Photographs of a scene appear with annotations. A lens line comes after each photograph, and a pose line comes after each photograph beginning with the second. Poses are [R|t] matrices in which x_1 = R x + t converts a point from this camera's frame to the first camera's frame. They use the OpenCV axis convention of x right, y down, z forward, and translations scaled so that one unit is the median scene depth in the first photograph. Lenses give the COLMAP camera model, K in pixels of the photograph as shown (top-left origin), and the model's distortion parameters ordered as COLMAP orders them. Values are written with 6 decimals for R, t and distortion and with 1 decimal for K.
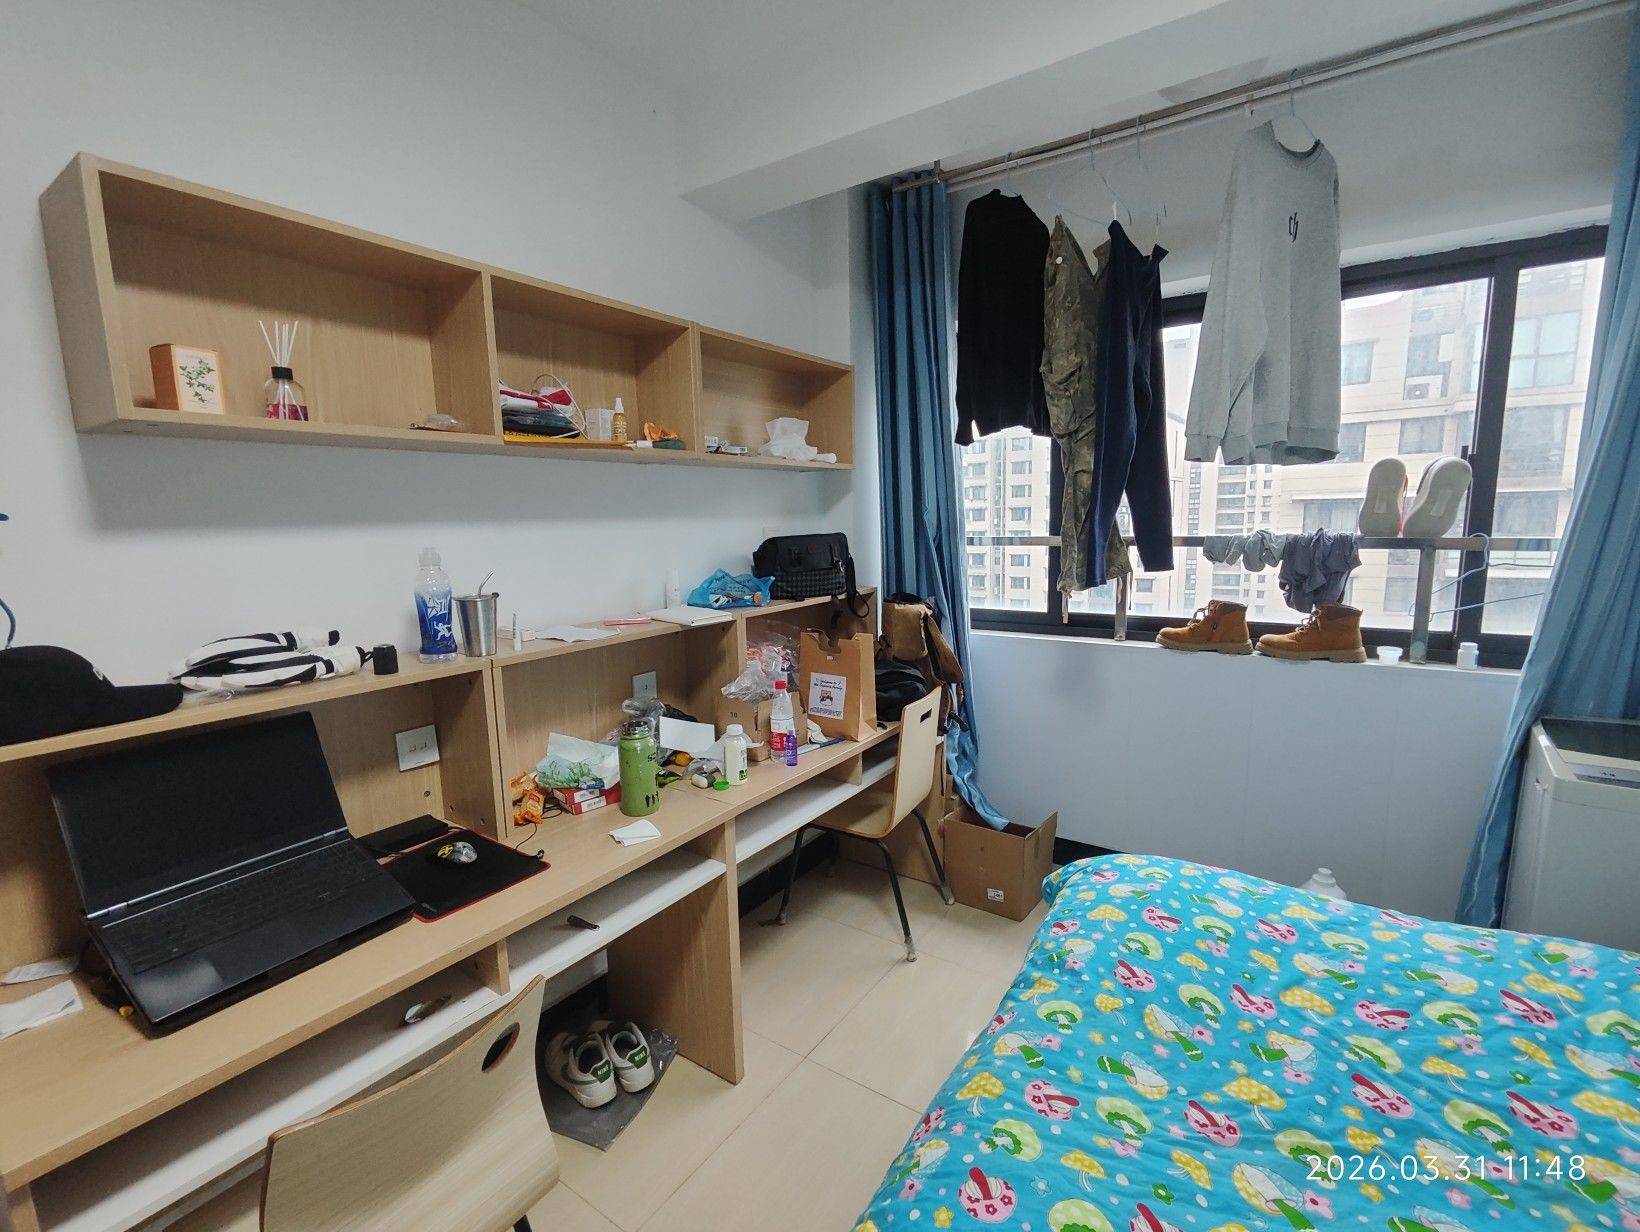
lens RADIAL K [[750.8, 0, 820.3], [0, 750.8, 626.3], [0, 0, 1]] dist [-0.000945, 0.005135]
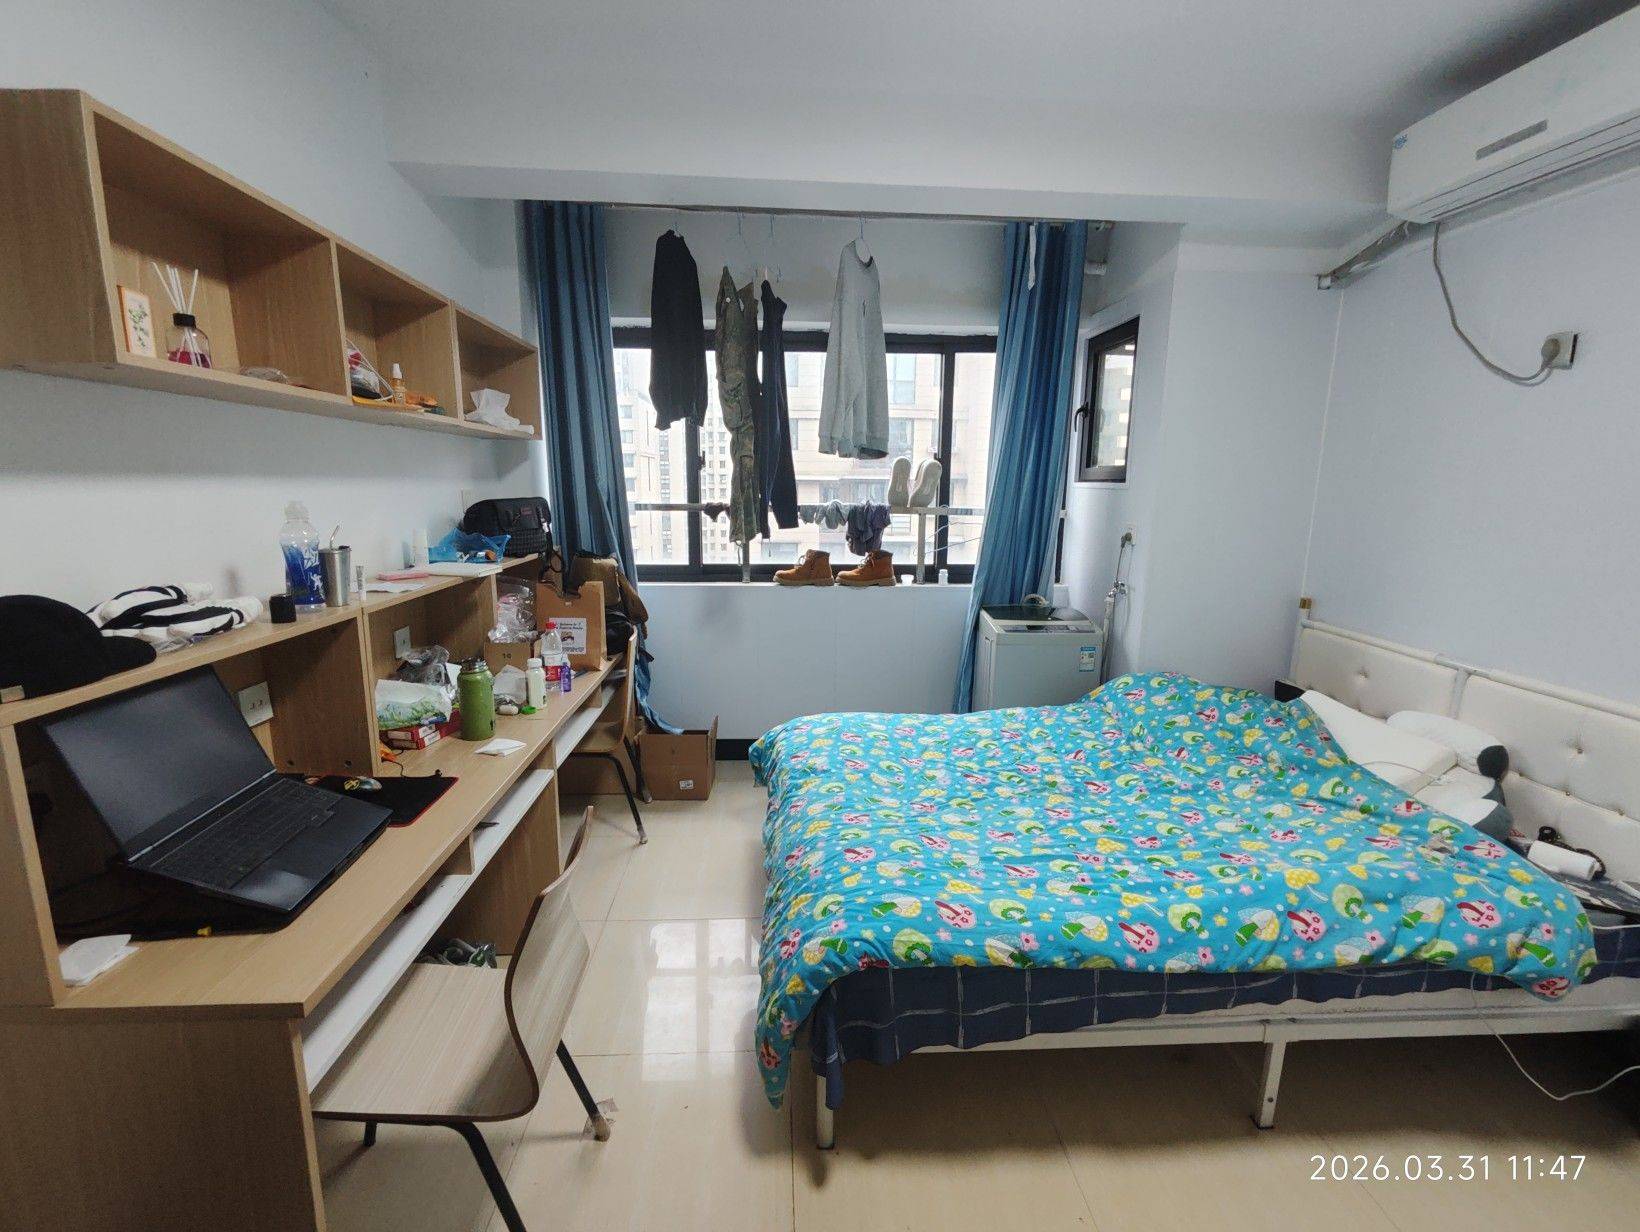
lens RADIAL K [[754.8, 0, 822.8], [0, 754.8, 628.5], [0, 0, 1]] dist [-0.000942, 0.000118]
pose [[0.785822, -0.084887, 0.612599, -0.439235], [0.060855, 0.996342, 0.059999, 0.037630], [-0.615452, -0.009869, 0.788113, -0.192256]]
